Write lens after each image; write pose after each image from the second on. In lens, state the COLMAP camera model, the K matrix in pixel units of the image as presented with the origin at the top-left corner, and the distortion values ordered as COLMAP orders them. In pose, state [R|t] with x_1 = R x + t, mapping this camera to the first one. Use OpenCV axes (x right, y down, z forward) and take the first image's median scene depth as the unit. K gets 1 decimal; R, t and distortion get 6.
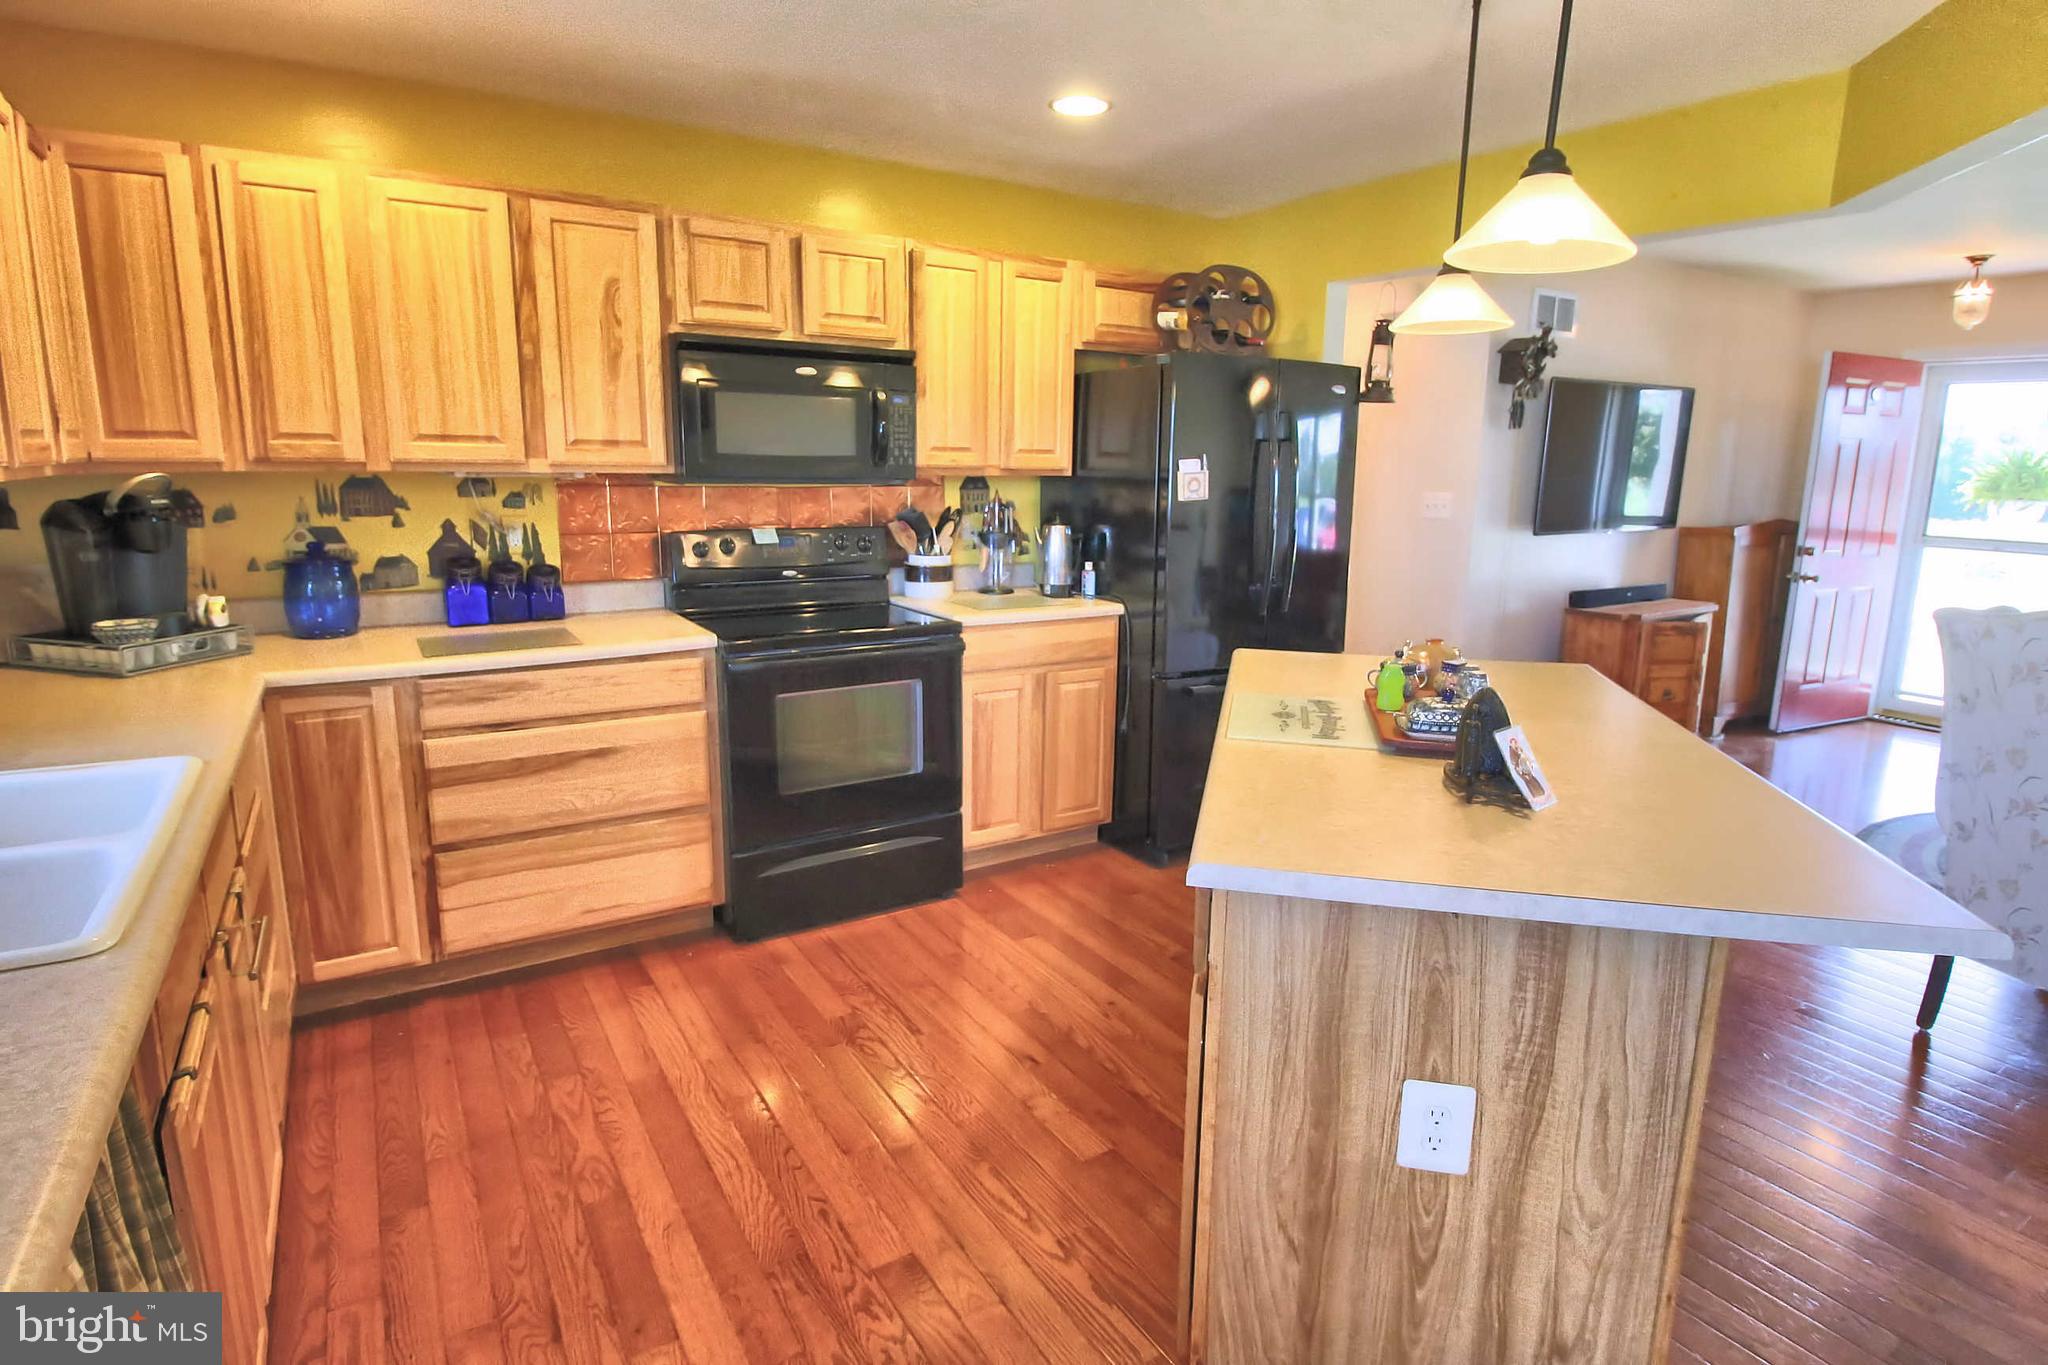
lens RADIAL K [[1058.5, 0, 1035.5], [0, 1058.5, 664.4], [0, 0, 1]] dist [-0.001182, -0.012792]
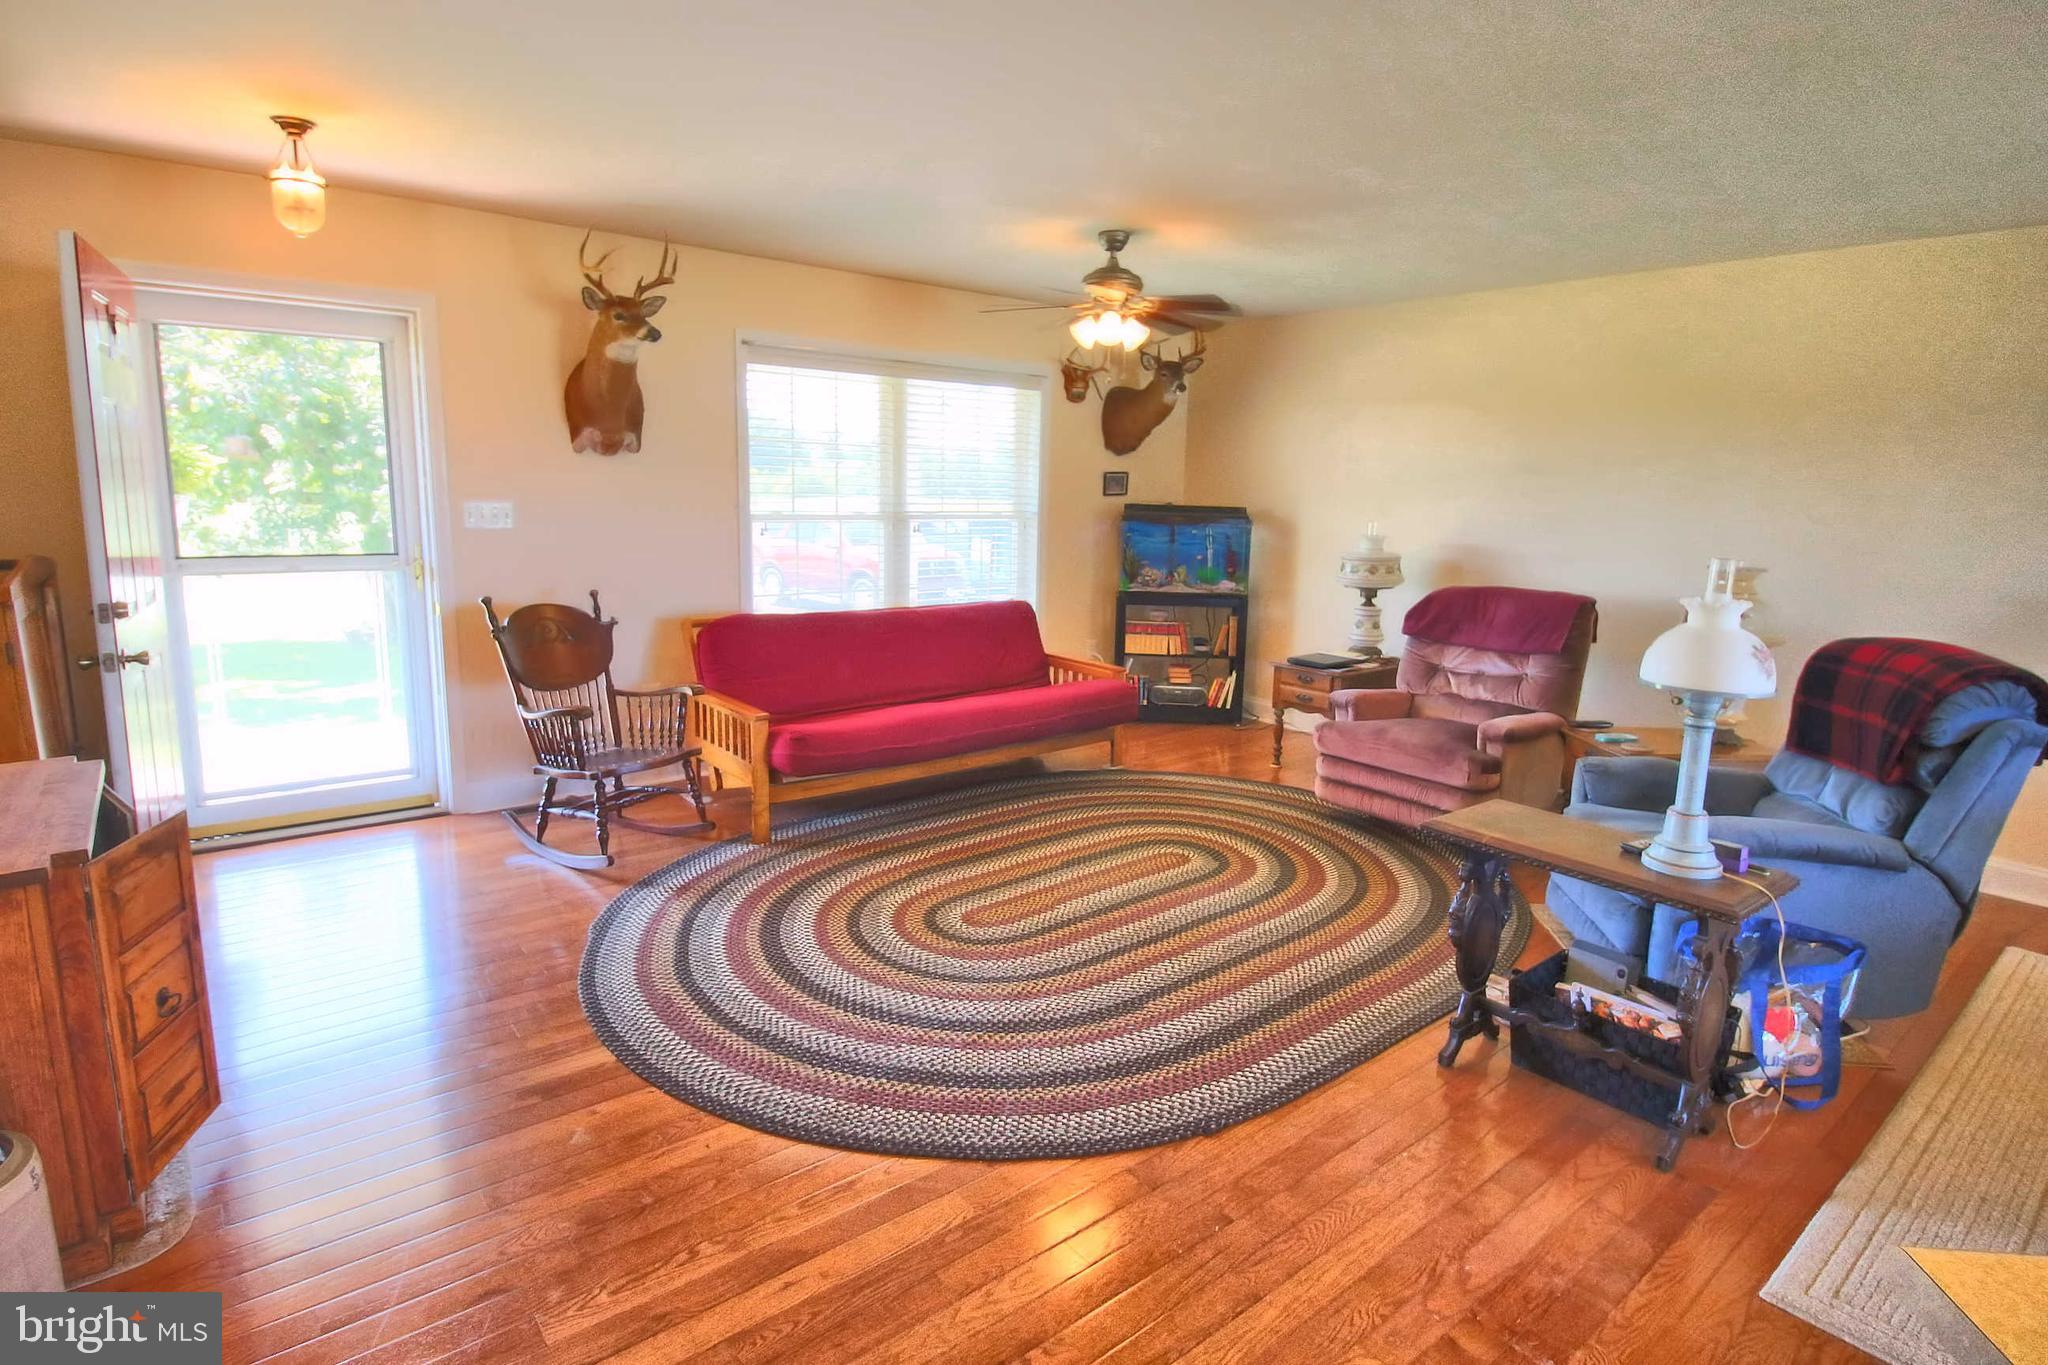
lens RADIAL K [[1058.5, 0, 1042.7], [0, 1058.5, 661.7], [0, 0, 1]] dist [-0.001182, -0.012792]
pose [[-0.123185, -0.181391, 0.975665, 0.281168], [0.159990, 0.966663, 0.199917, -0.212183], [-0.979402, 0.180723, -0.090058, 1.104668]]
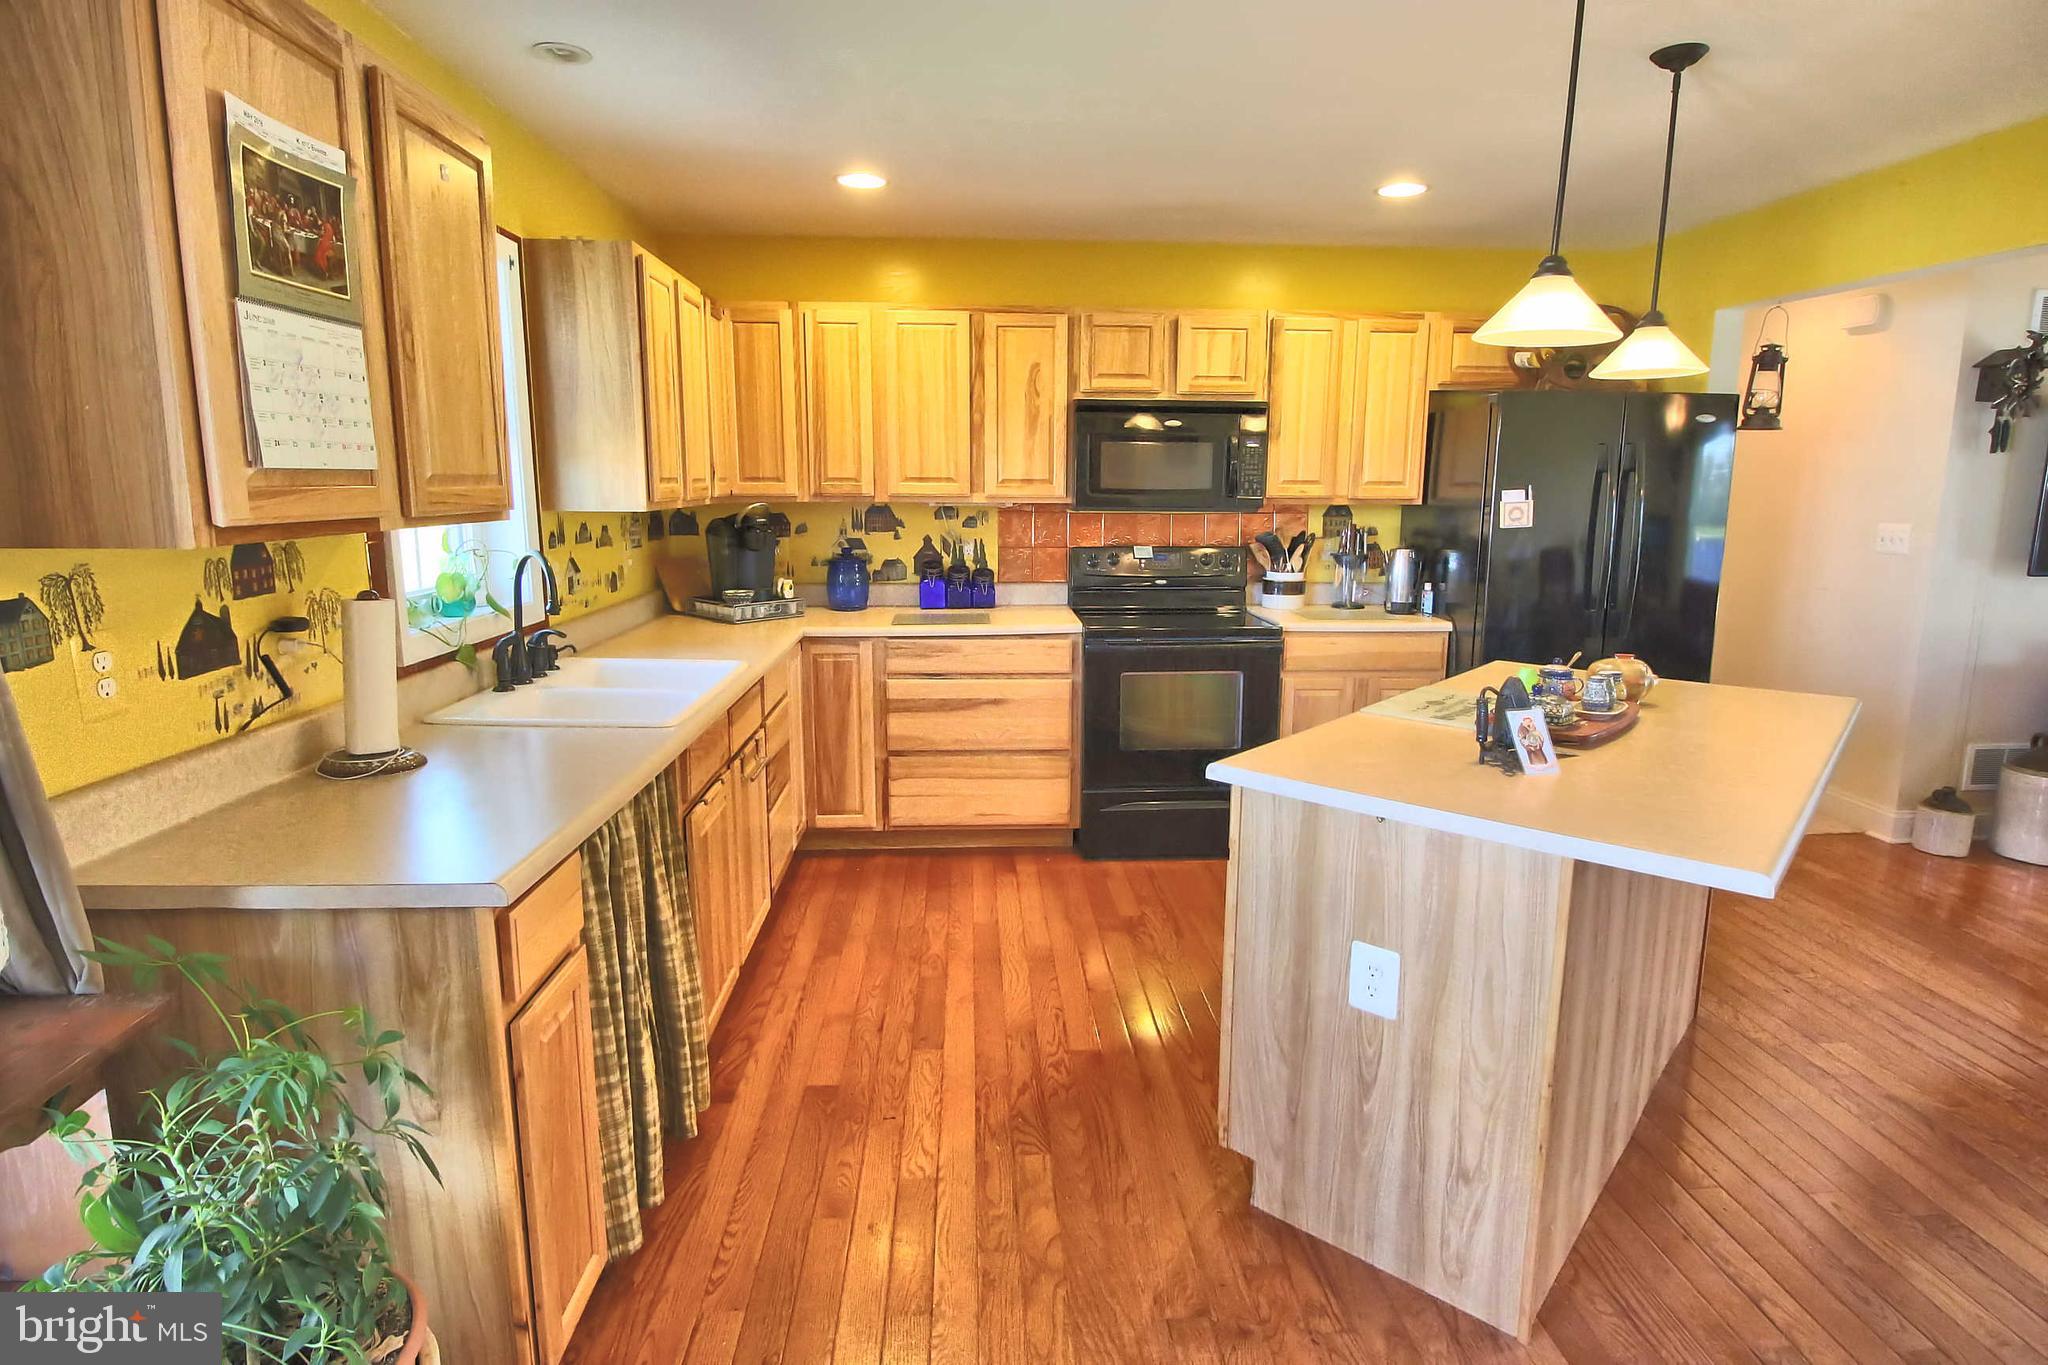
lens RADIAL K [[1058.4, 0, 1031.7], [0, 1058.4, 671.4], [0, 0, 1]] dist [-0.011116, -0.004764]
pose [[0.874372, 0.075852, -0.479292, 0.288792], [-0.084158, 0.996444, 0.004166, 0.032329], [0.477904, 0.036693, 0.877646, -0.203974]]
